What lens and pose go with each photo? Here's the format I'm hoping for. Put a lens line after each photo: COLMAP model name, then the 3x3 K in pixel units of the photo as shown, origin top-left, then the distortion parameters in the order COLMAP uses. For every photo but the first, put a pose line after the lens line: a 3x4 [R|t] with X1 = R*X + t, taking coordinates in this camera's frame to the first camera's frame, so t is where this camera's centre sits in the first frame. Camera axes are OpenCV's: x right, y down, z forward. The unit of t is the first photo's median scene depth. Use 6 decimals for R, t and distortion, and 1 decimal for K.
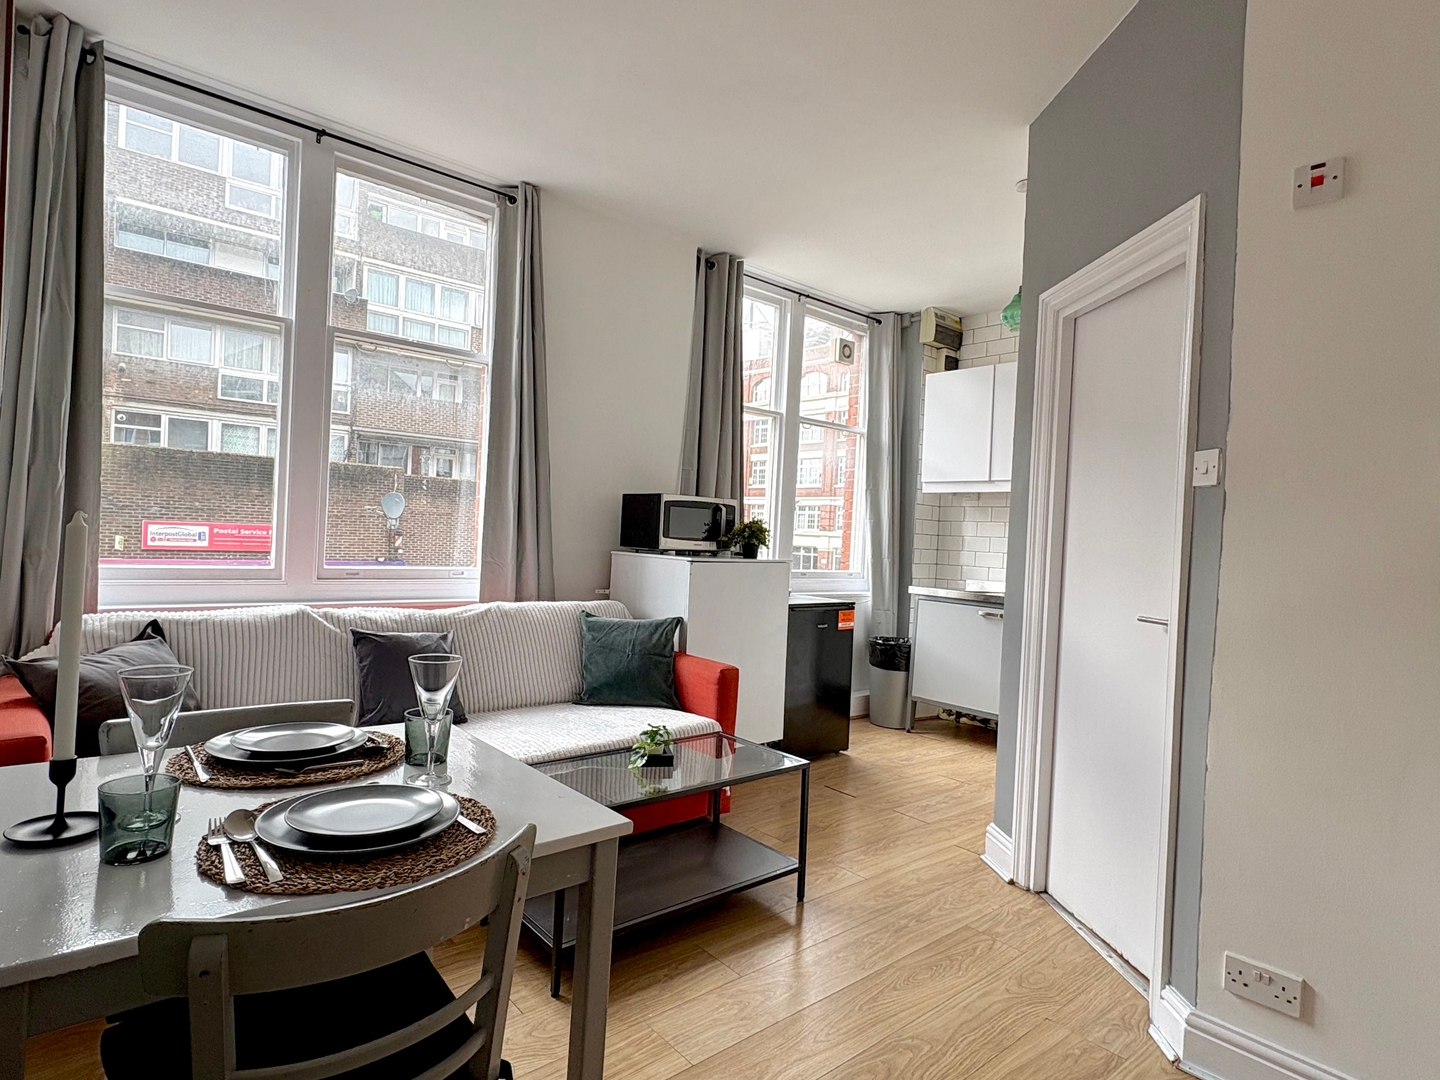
lens RADIAL K [[780.5, 0, 715.5], [0, 780.5, 541.1], [0, 0, 1]] dist [-0.001203, 0.003385]
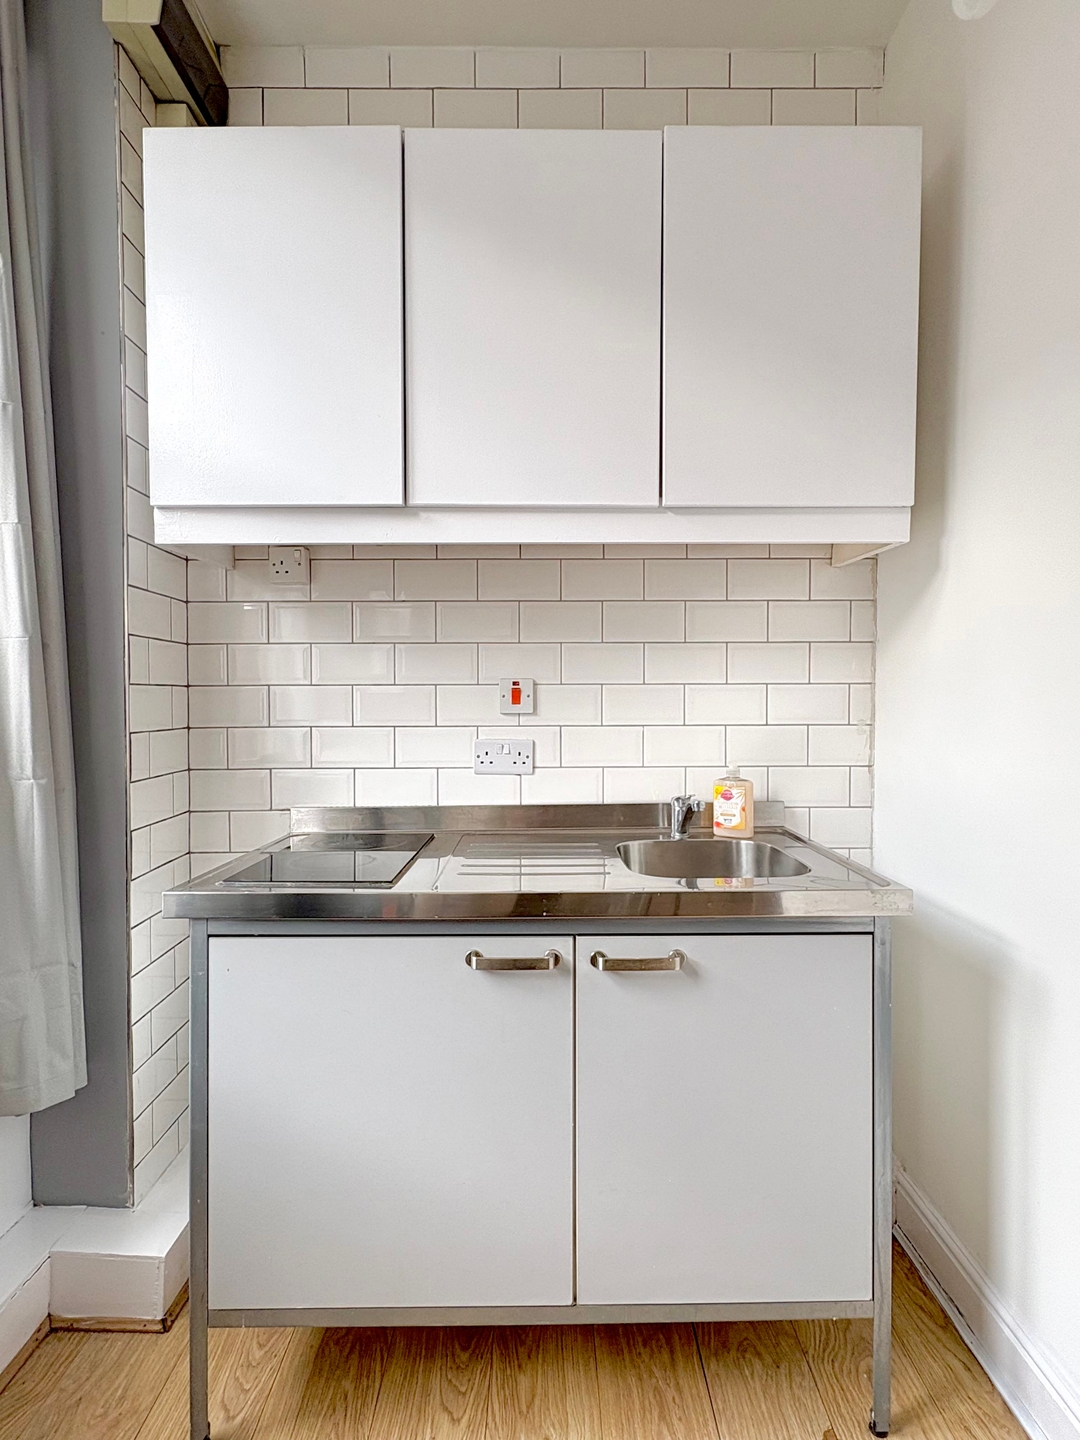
lens RADIAL K [[780.5, 0, 537.2], [0, 780.5, 723.6], [0, 0, 1]] dist [-0.001203, 0.003385]
pose [[0.652408, -0.074627, 0.754185, 0.177027], [0.041012, 0.997158, 0.063192, -0.009150], [-0.756757, -0.010296, 0.653615, 0.937019]]
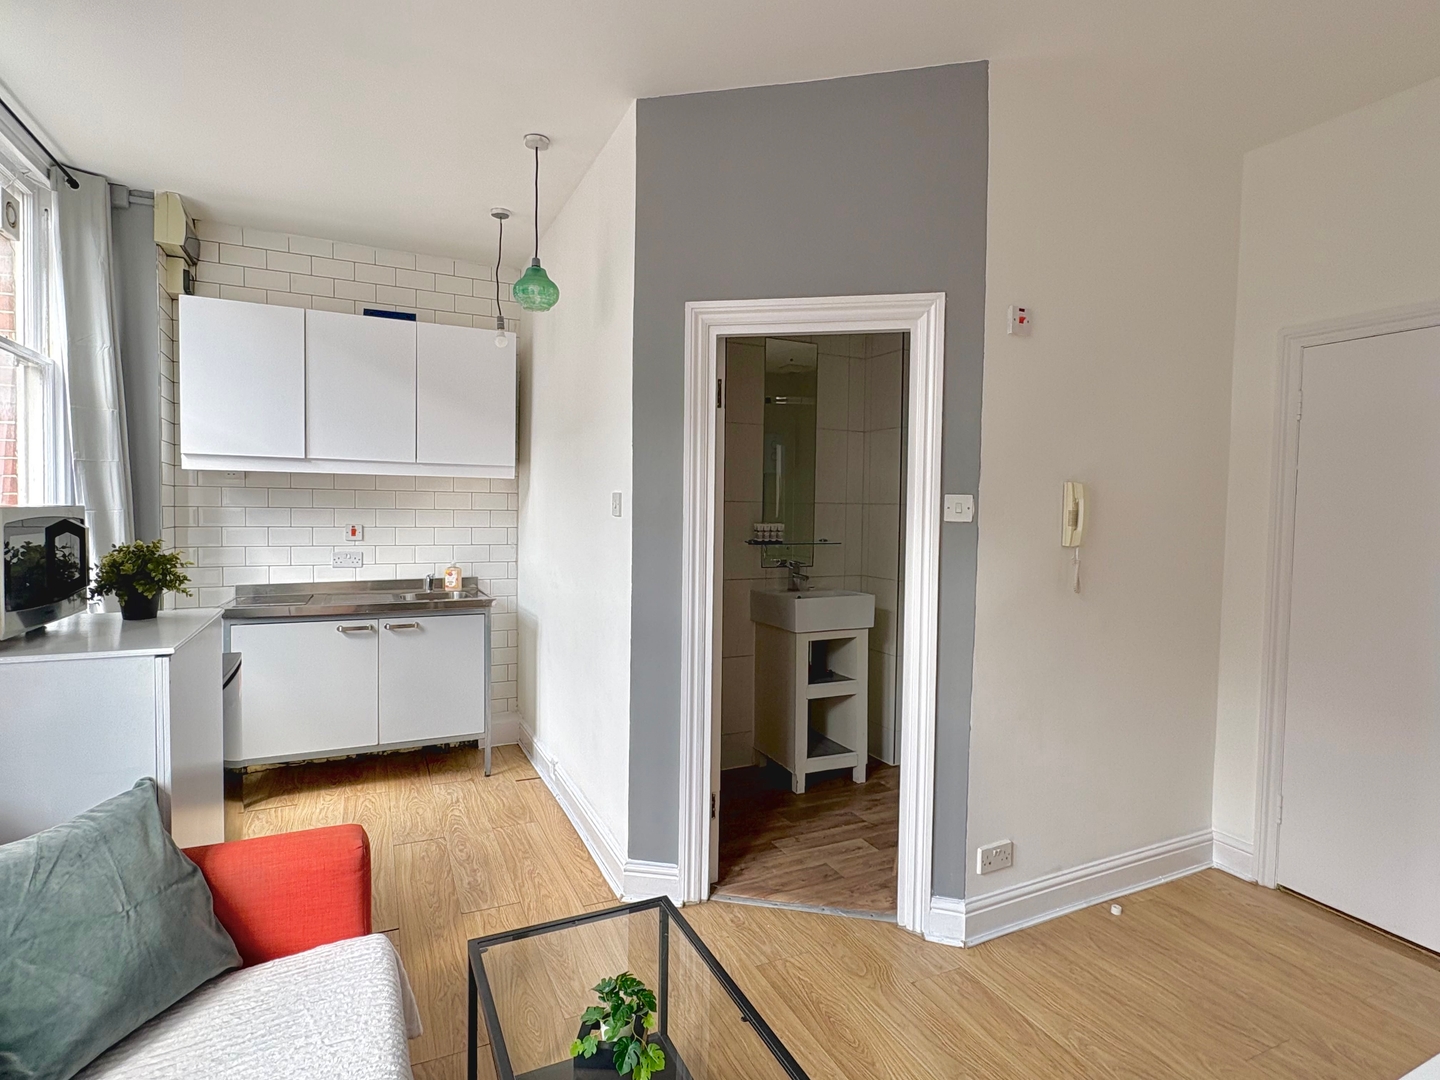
lens RADIAL K [[743.1, 0, 721.6], [0, 743.1, 539.1], [0, 0, 1]] dist [-0.001017, -0.000106]
pose [[0.258291, -0.081431, 0.962629, -0.329837], [0.005557, 0.996550, 0.082809, -0.069943], [-0.966051, -0.016040, 0.257853, 0.501371]]
